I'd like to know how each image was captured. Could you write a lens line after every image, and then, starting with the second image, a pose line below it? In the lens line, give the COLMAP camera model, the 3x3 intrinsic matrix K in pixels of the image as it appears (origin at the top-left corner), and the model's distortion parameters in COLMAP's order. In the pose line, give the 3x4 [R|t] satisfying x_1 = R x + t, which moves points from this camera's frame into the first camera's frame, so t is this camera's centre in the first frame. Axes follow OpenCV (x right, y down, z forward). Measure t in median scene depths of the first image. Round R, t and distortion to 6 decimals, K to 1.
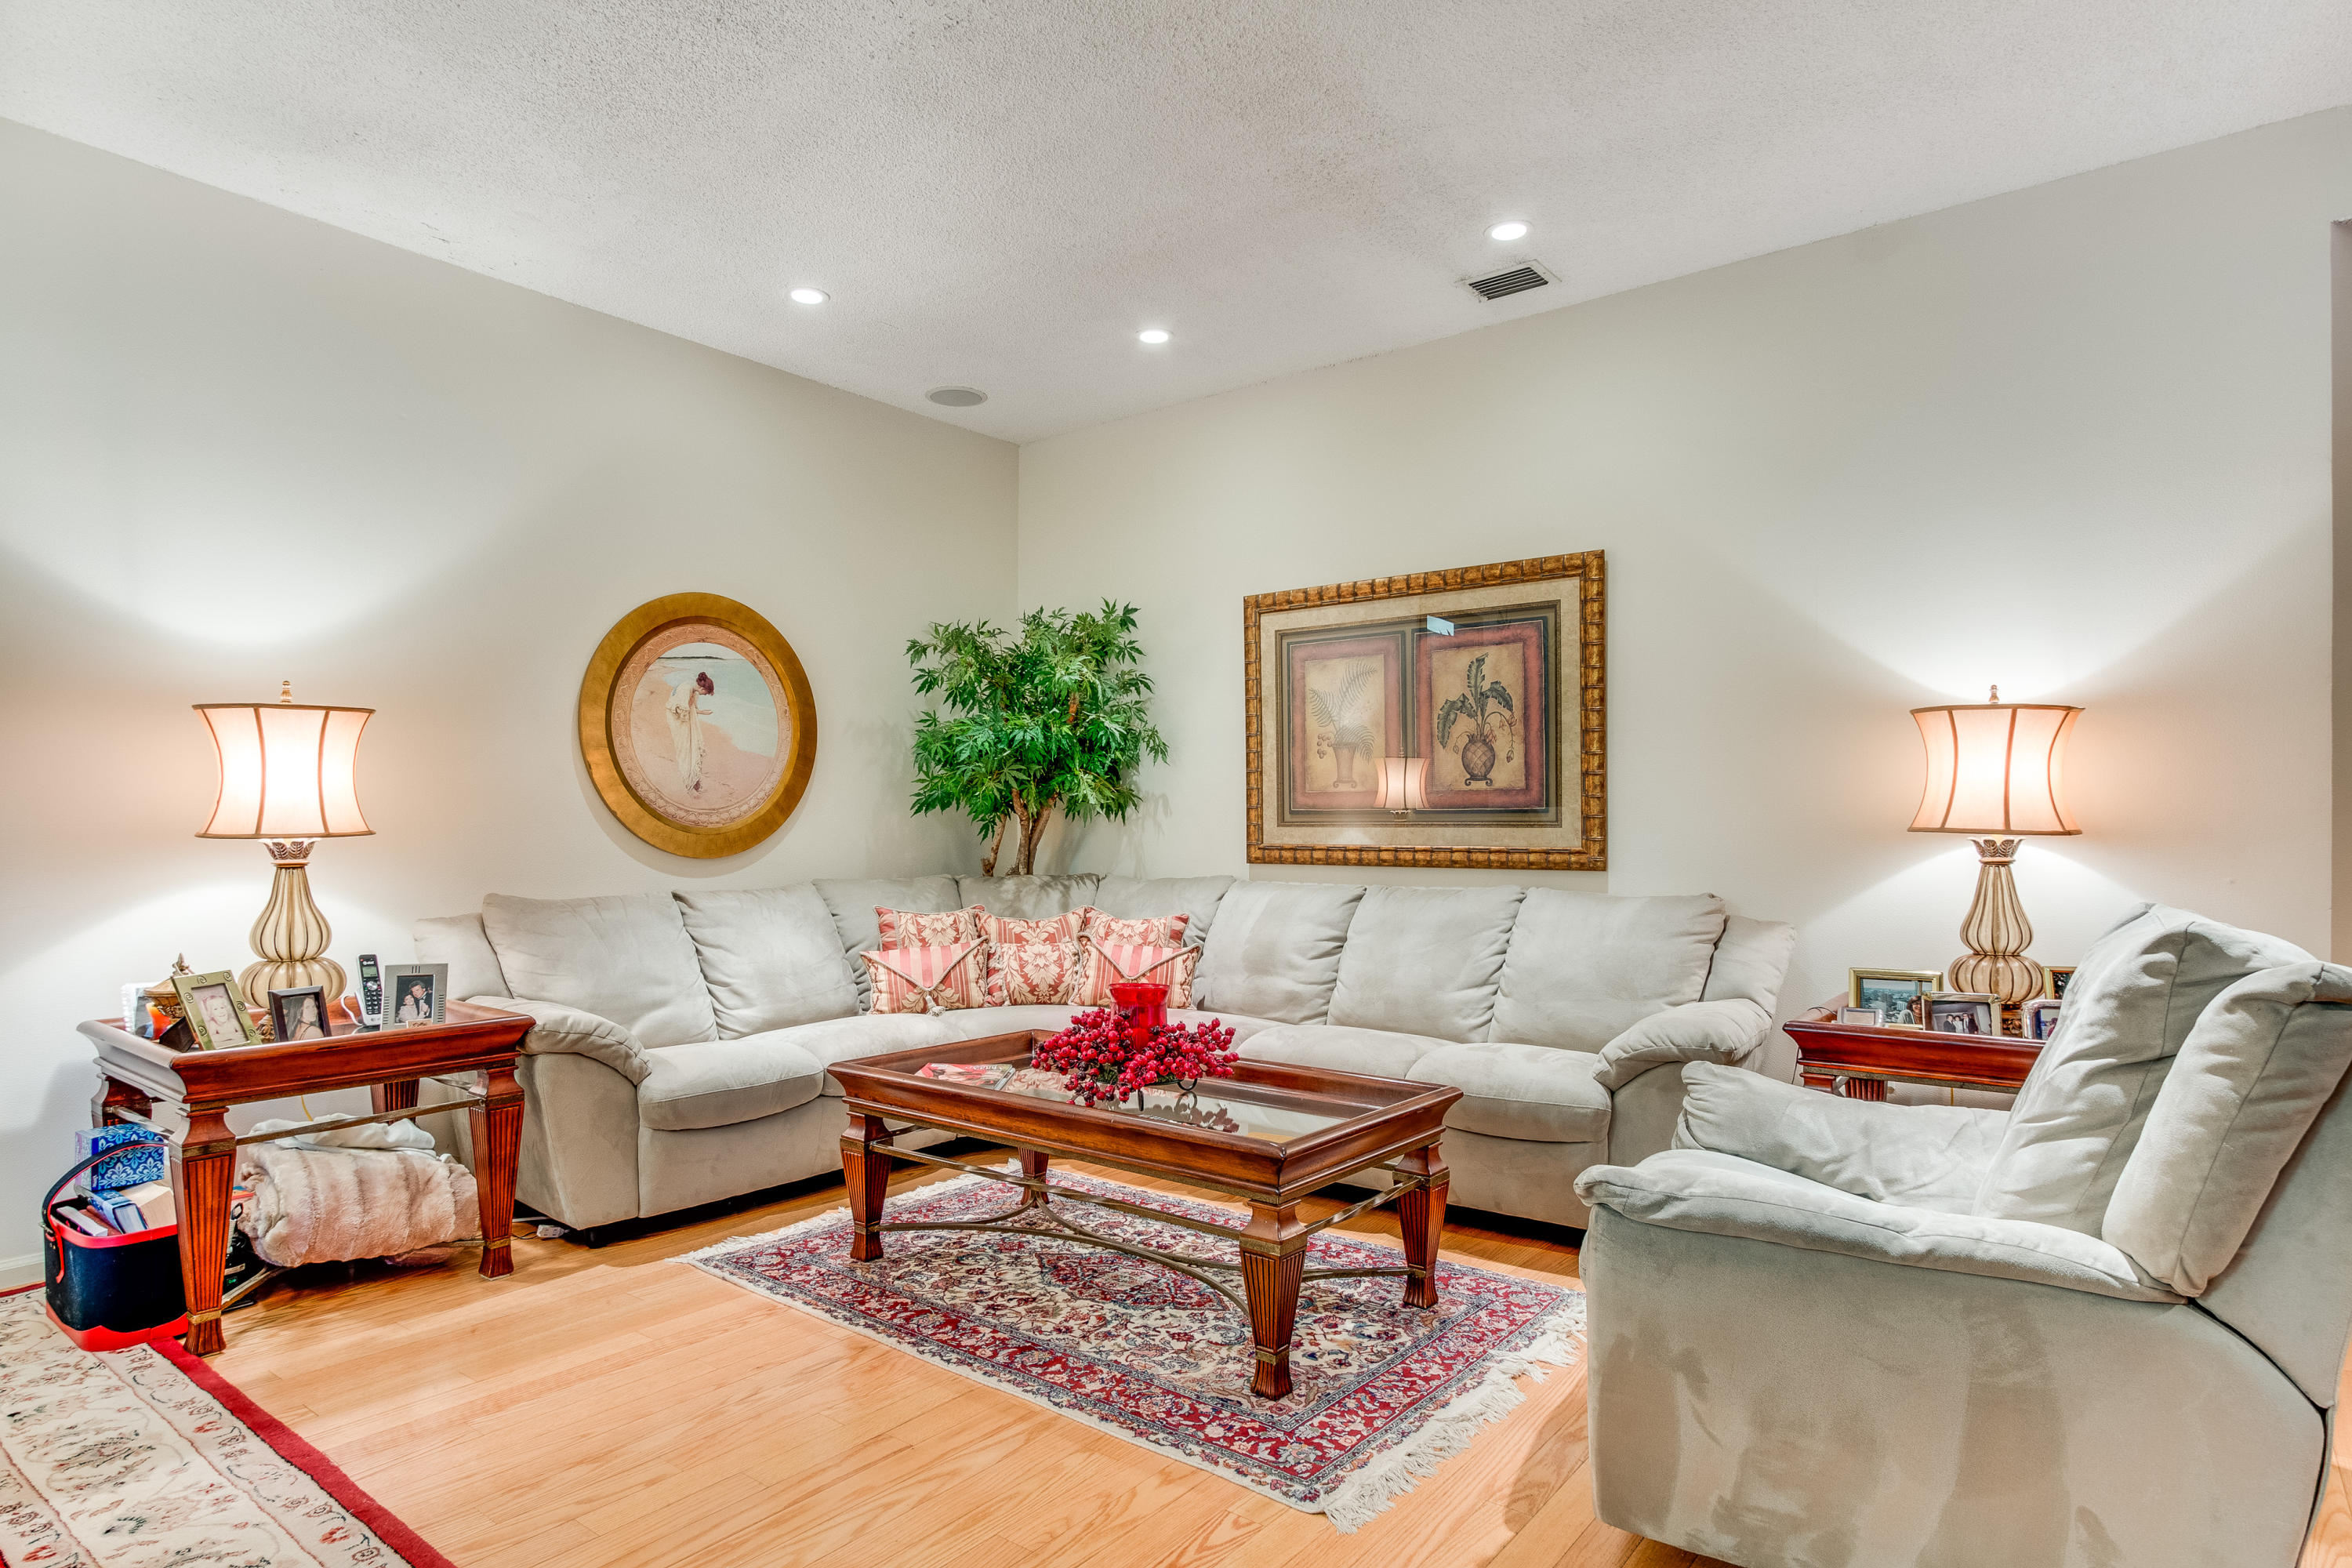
lens RADIAL K [[1299.0, 0, 1130.9], [0, 1299.0, 834.2], [0, 0, 1]] dist [-0.010684, 0.002631]
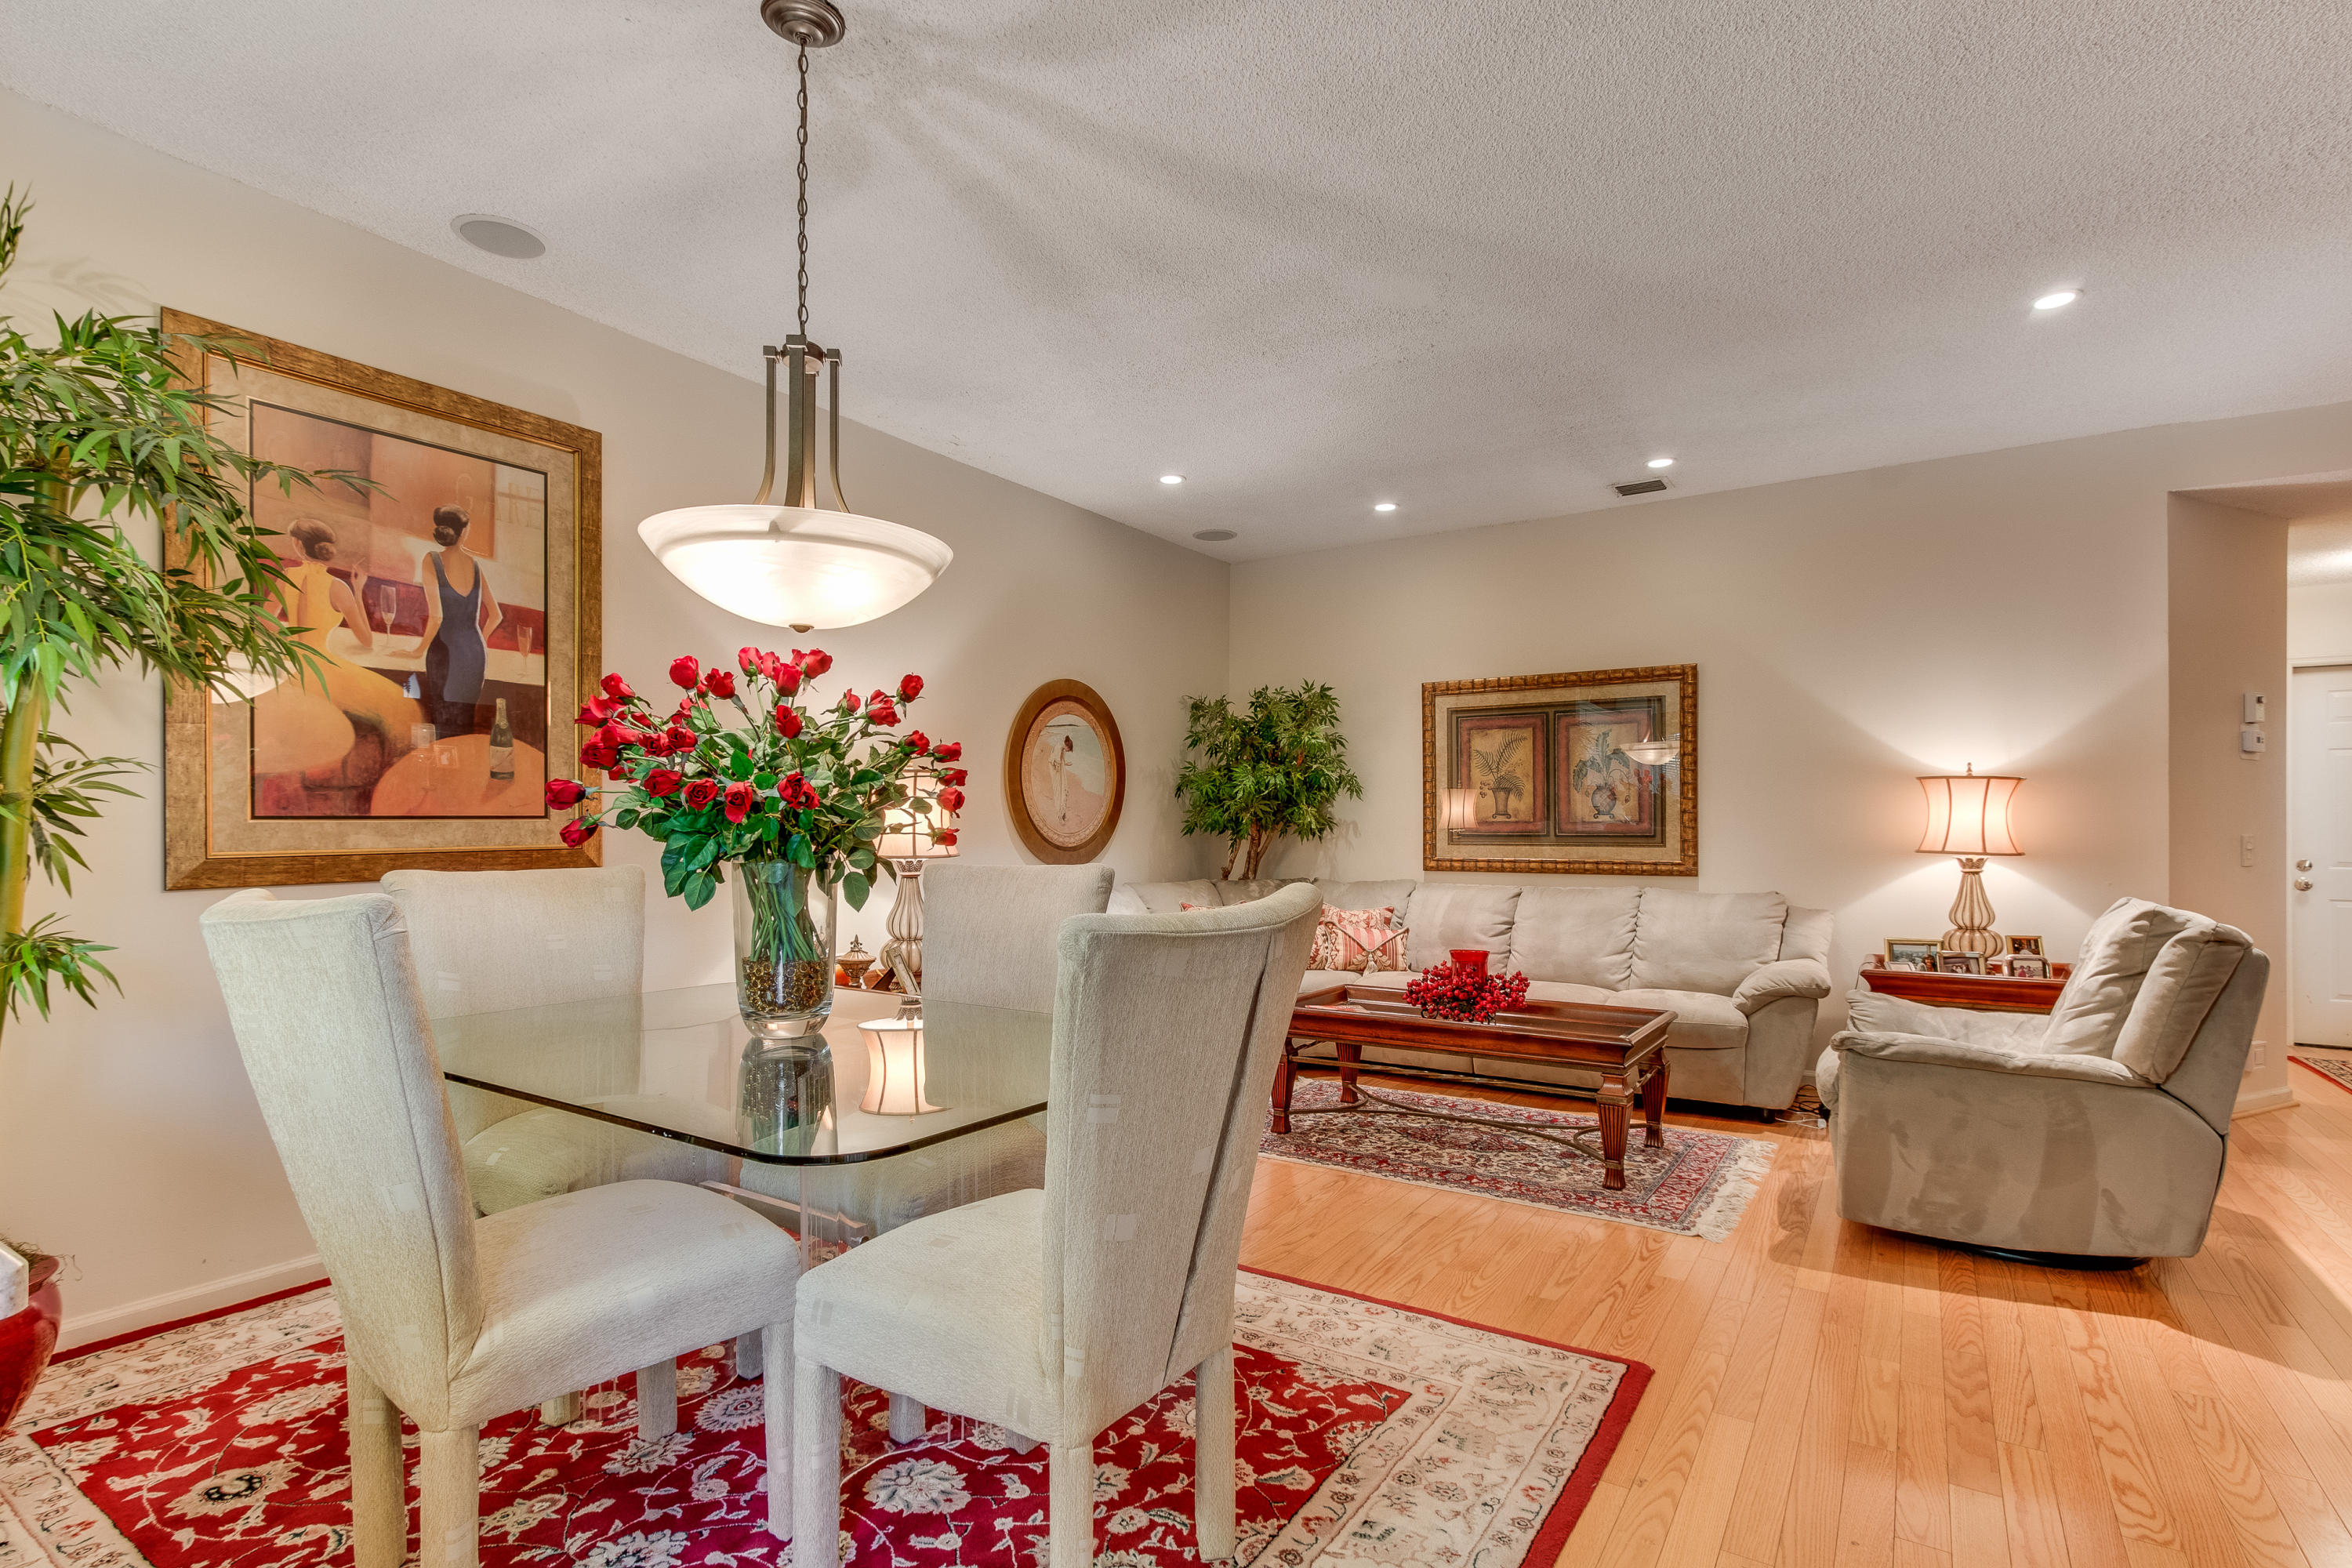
lens RADIAL K [[1154.0, 0, 1161.2], [0, 1154.0, 822.6], [0, 0, 1]] dist [-0.000873, -0.002464]
pose [[0.995444, 0.001793, 0.095327, -0.391975], [-0.000470, 0.999903, -0.013900, -0.015535], [-0.095343, 0.013791, 0.995349, -0.282952]]
